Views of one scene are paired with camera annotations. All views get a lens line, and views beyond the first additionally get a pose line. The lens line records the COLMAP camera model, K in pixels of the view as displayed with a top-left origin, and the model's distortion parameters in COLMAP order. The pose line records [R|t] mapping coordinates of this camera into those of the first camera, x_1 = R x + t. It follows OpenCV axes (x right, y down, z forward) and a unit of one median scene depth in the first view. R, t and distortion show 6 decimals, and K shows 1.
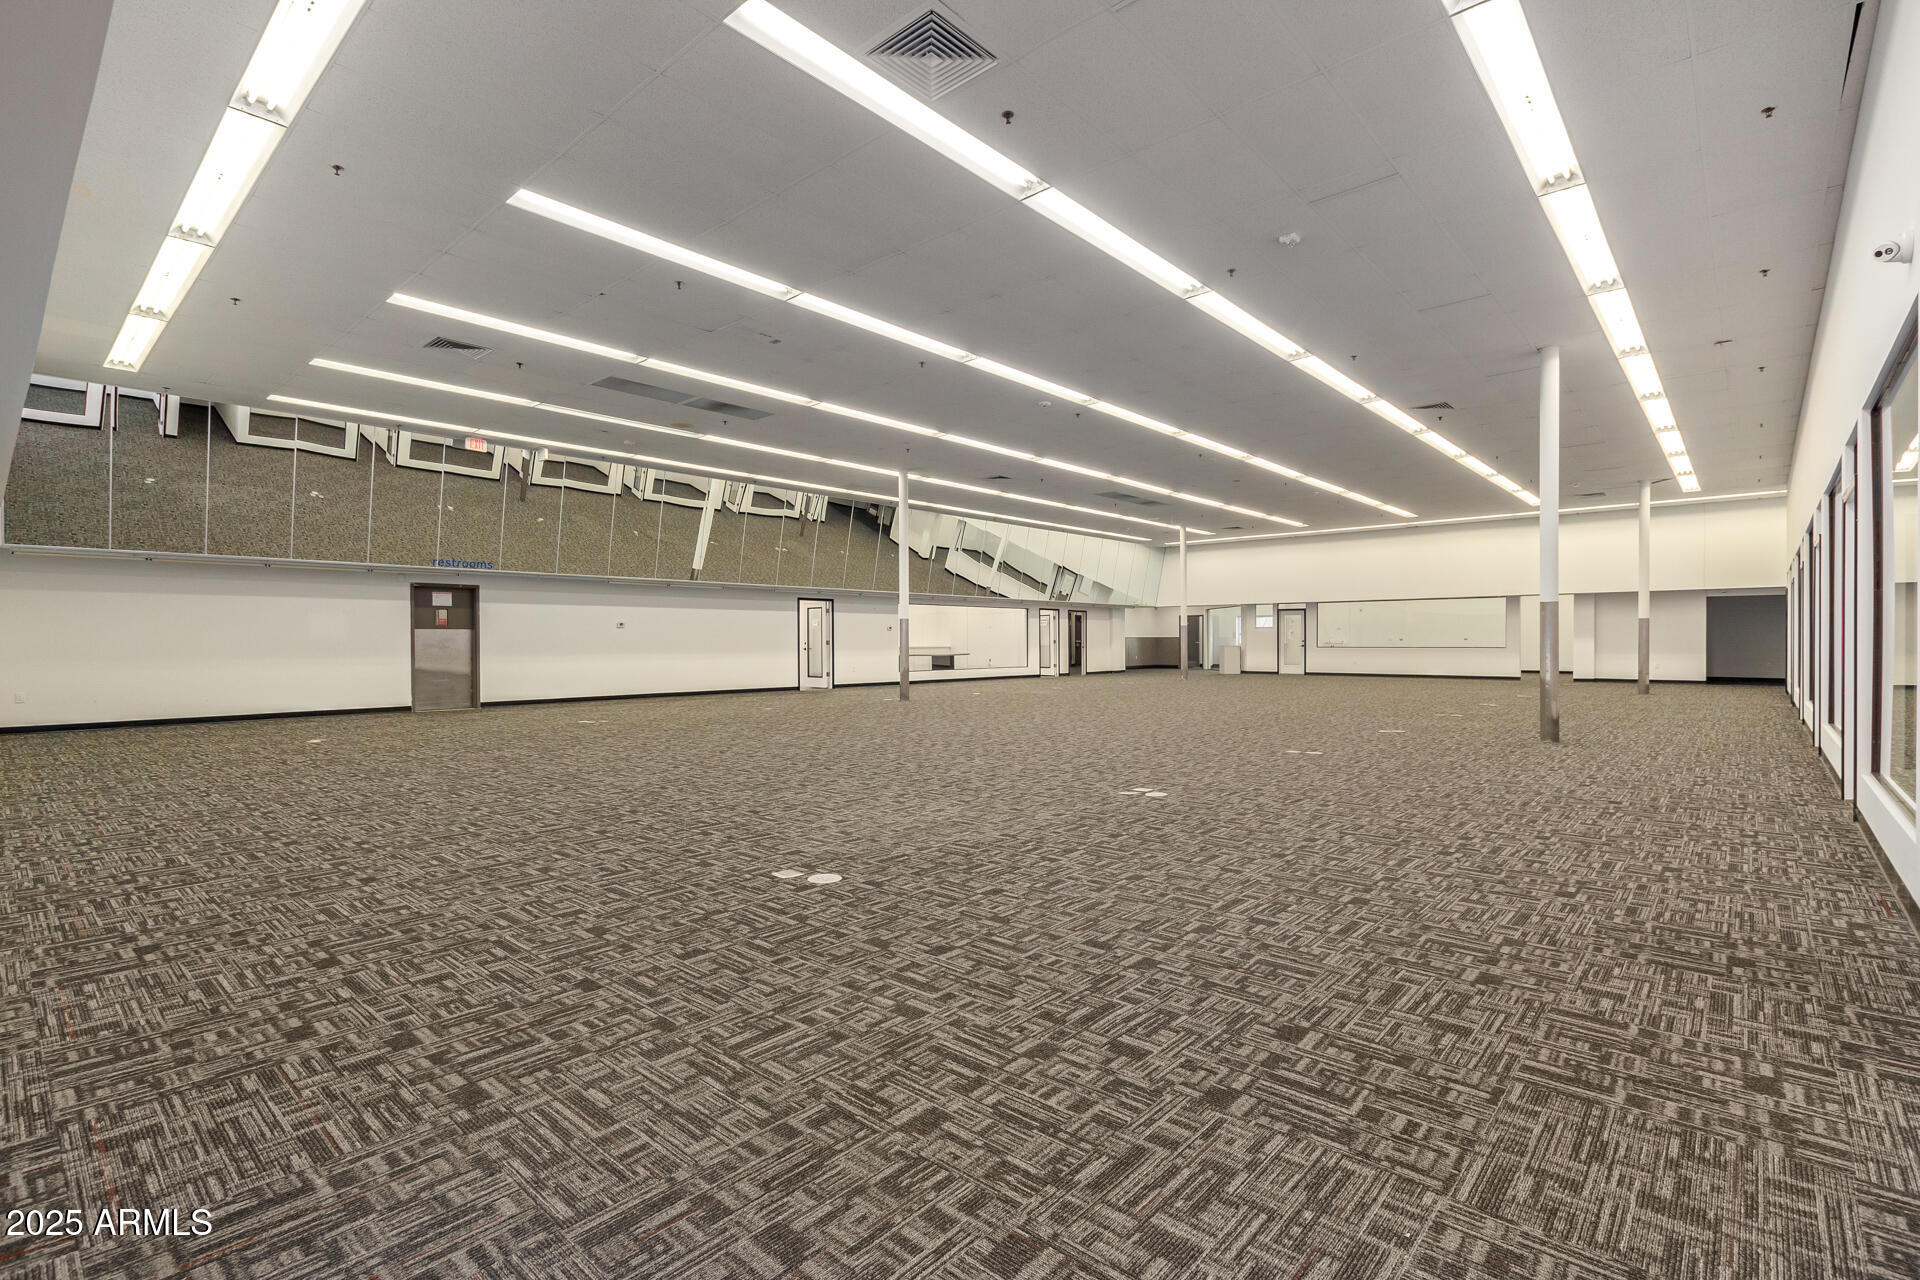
lens RADIAL K [[884.6, 0, 960.4], [0, 884.6, 631.5], [0, 0, 1]] dist [0.015743, -0.000234]
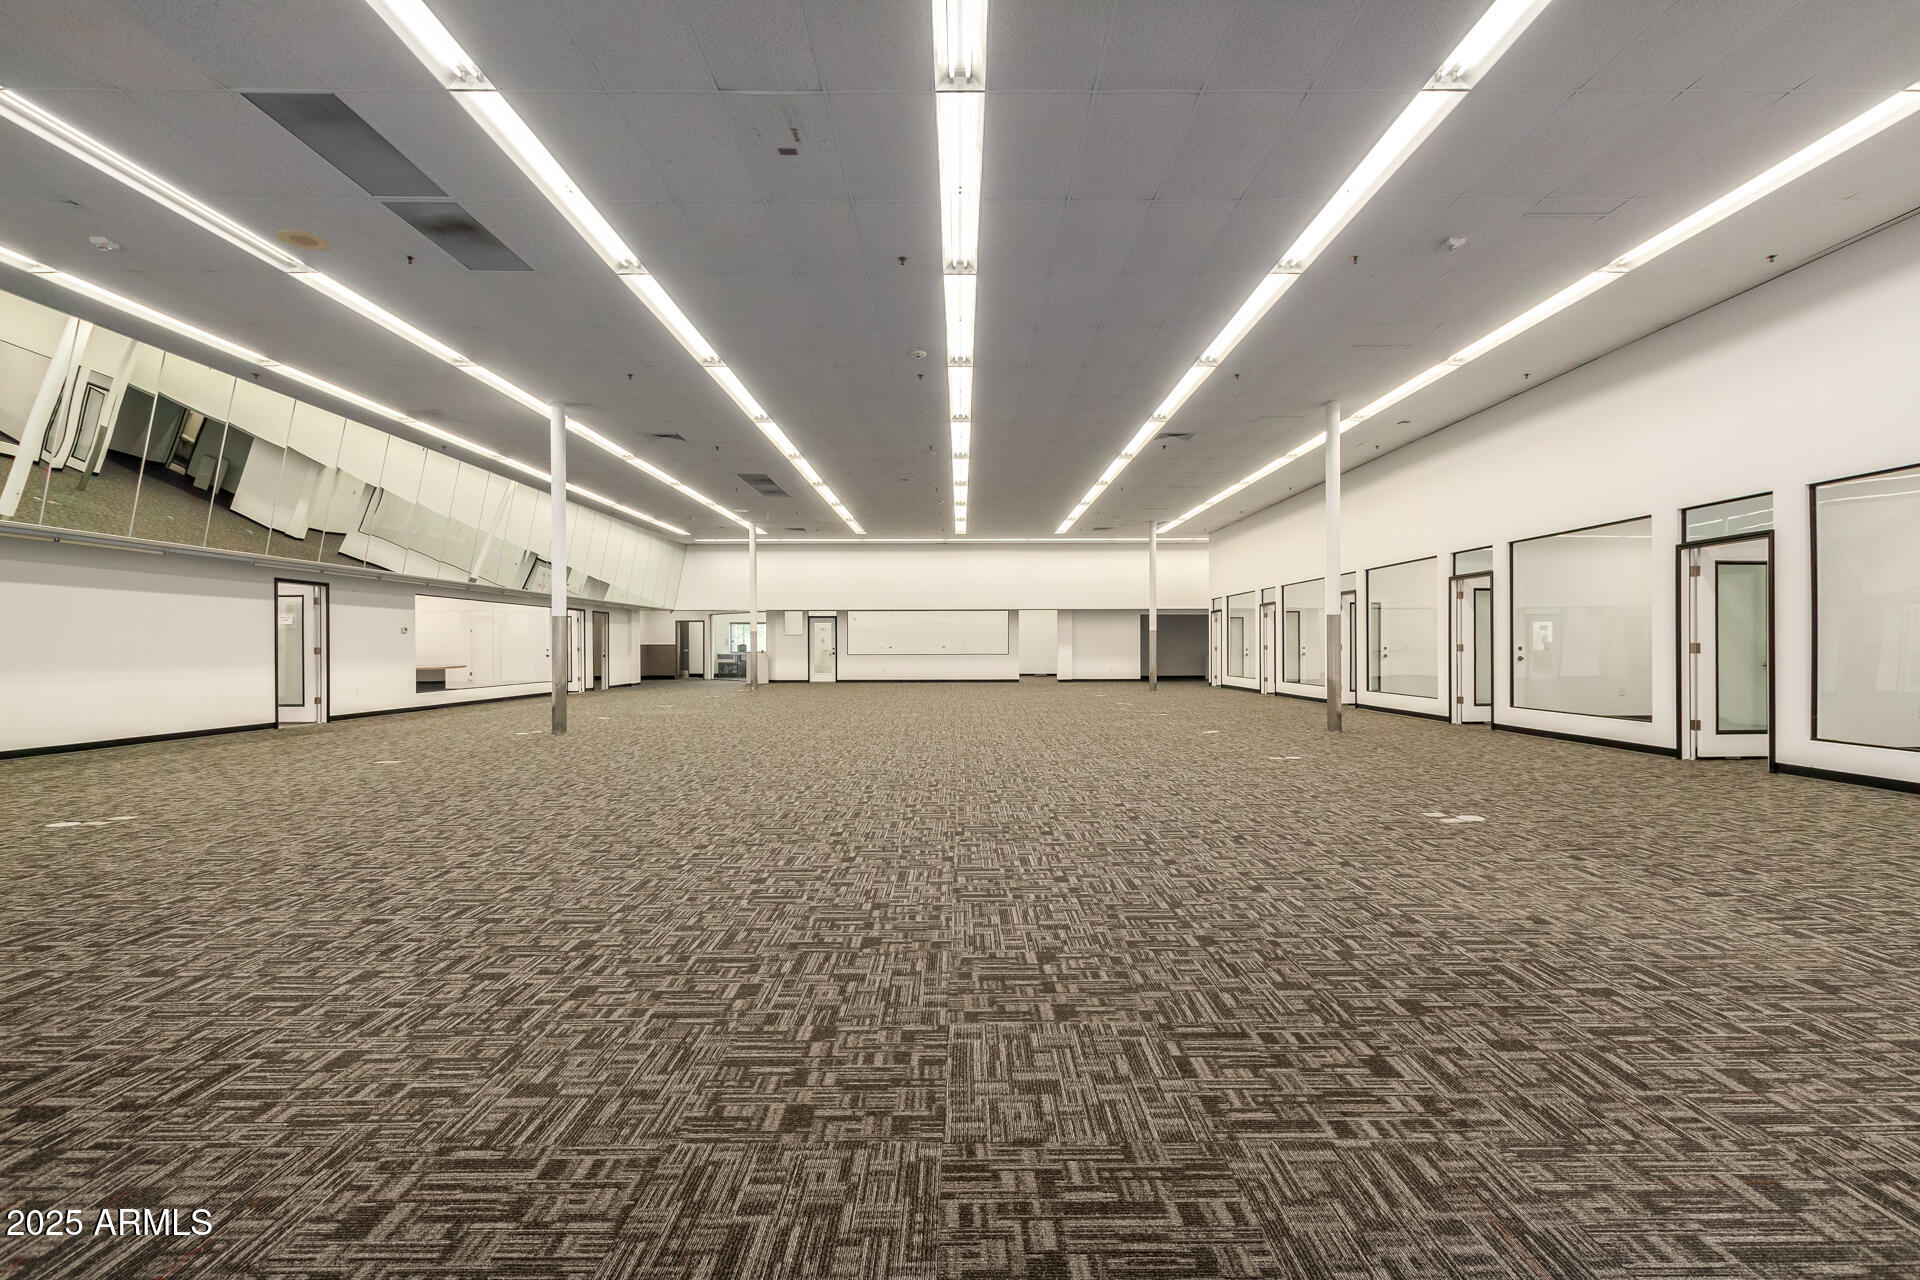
lens RADIAL K [[884.6, 0, 955.1], [0, 884.6, 641.6], [0, 0, 1]] dist [0.015743, -0.000234]
pose [[0.732324, 0.004498, 0.680942, -0.193121], [-0.005893, 0.999983, -0.000268, 0.002438], [-0.680931, -0.003816, 0.732337, 0.170710]]
